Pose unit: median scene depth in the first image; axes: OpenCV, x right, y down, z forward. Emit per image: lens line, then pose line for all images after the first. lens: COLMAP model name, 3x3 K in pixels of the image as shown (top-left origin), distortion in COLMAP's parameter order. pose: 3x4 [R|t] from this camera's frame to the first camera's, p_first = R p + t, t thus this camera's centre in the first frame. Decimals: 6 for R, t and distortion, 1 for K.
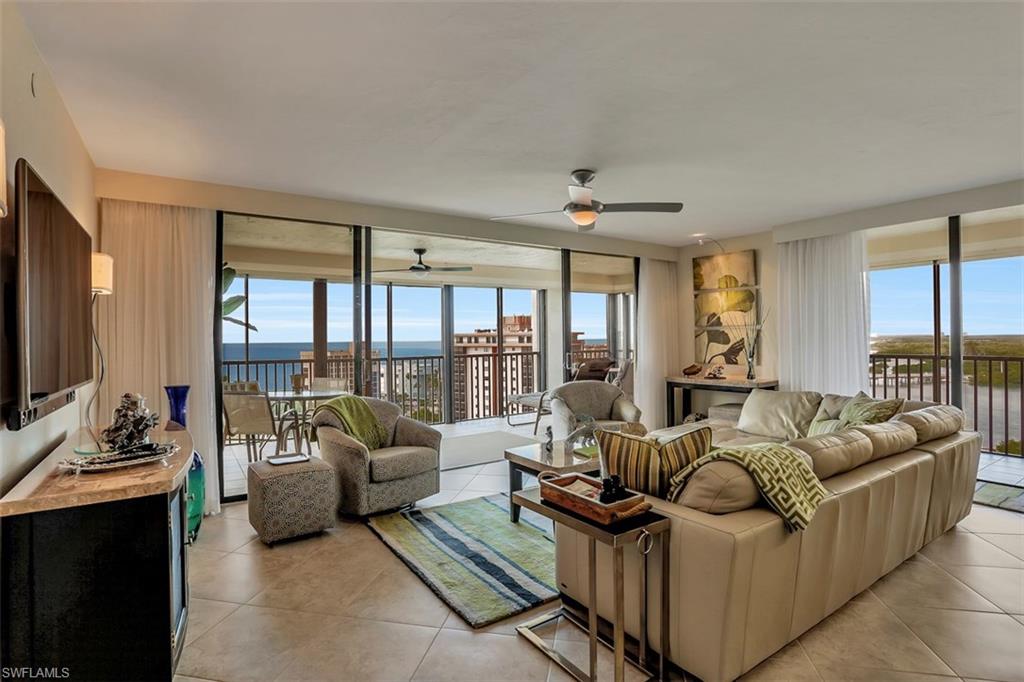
lens RADIAL K [[514.6, 0, 507.9], [0, 514.6, 336.0], [0, 0, 1]] dist [-0.055141, 0.027318]
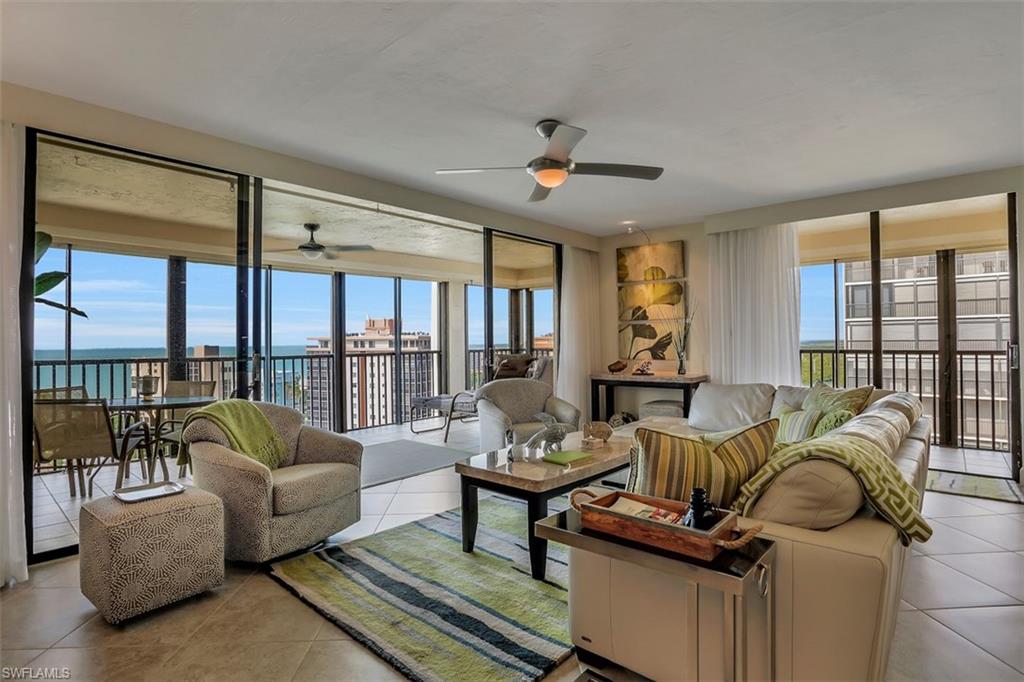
lens RADIAL K [[514.6, 0, 500.2], [0, 514.6, 337.6], [0, 0, 1]] dist [-0.055141, 0.027318]
pose [[0.968407, 0.004166, 0.249340, -0.111059], [-0.001493, 0.999939, -0.010910, 0.031300], [-0.249370, 0.010193, 0.968355, 0.171932]]
